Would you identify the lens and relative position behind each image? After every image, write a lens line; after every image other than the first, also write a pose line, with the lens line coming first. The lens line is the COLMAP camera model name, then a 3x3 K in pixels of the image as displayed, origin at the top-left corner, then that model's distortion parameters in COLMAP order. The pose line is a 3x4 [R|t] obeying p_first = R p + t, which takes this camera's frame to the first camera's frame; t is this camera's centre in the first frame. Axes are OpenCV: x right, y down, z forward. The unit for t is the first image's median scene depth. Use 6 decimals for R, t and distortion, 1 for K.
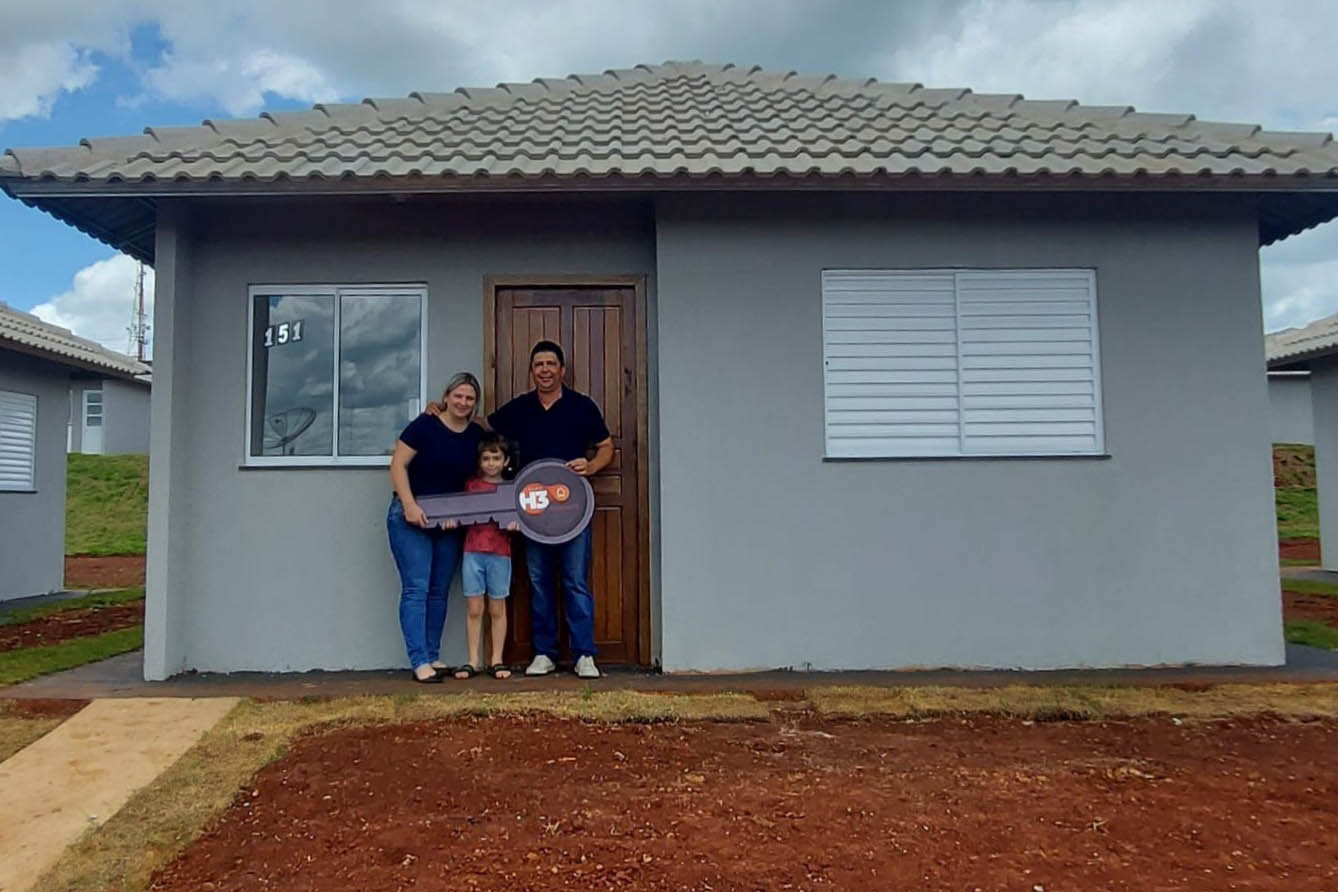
lens RADIAL K [[1384.3, 0, 668.8], [0, 1384.3, 378.4], [0, 0, 1]] dist [-0.002050, 0.008350]
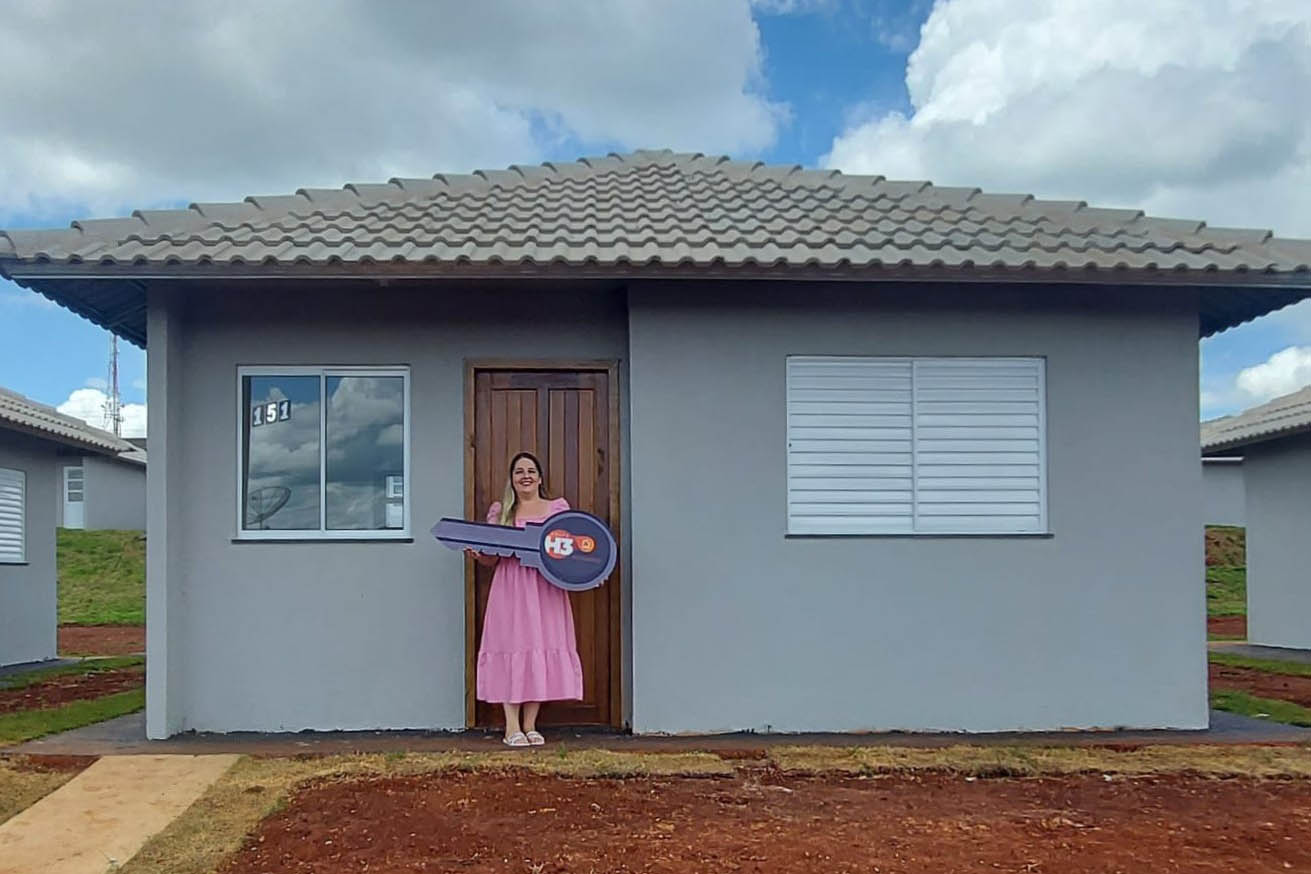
lens RADIAL K [[1346.9, 0, 657.3], [0, 1346.9, 570.3], [0, 0, 1]] dist [-0.027047, 0.077810]
pose [[0.999733, 0.006054, 0.022318, -0.009814], [-0.007861, 0.996621, 0.081763, 0.000852], [-0.021748, -0.081916, 0.996402, -0.029575]]
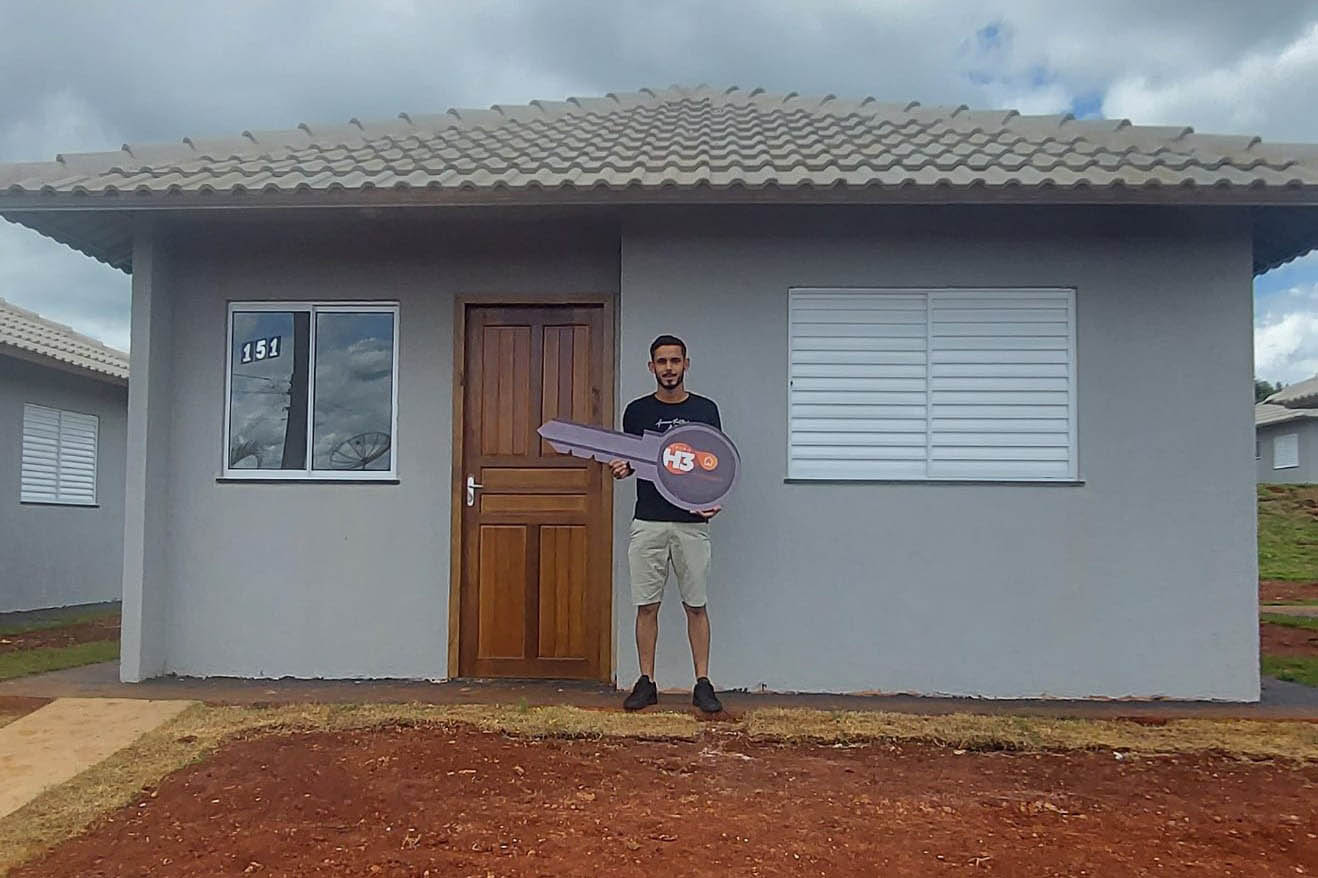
lens RADIAL K [[1283.8, 0, 685.0], [0, 1283.8, 495.2], [0, 0, 1]] dist [-0.004325, 0.006146]
pose [[0.996299, 0.017558, -0.084144, 0.121998], [-0.012824, 0.998321, 0.056480, 0.018466], [0.084995, -0.055192, 0.994852, 0.086485]]
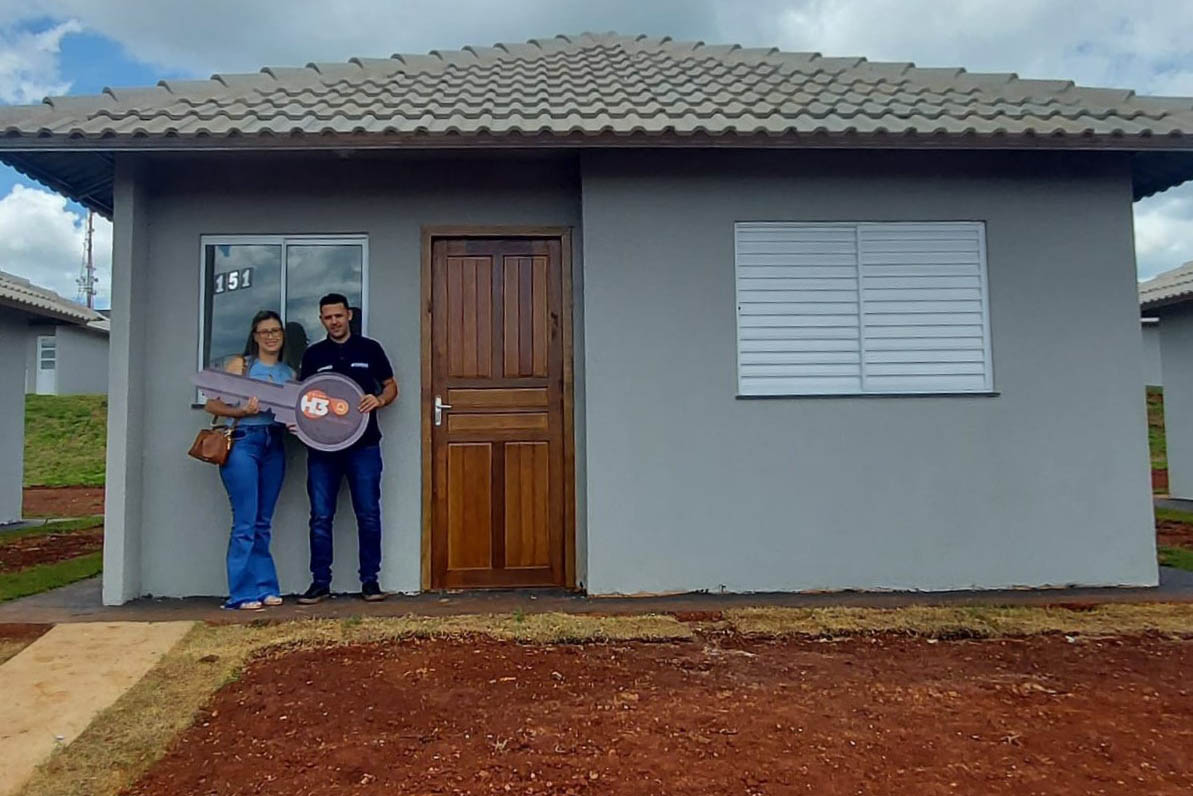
lens RADIAL K [[1238.8, 0, 591.9], [0, 1238.8, 323.0], [0, 0, 1]] dist [-0.004472, 0.013416]
pose [[0.999716, 0.000126, 0.023840, -0.024979], [-0.000049, 0.999995, -0.003203, 0.003701], [-0.023841, 0.003200, 0.999711, 0.036215]]
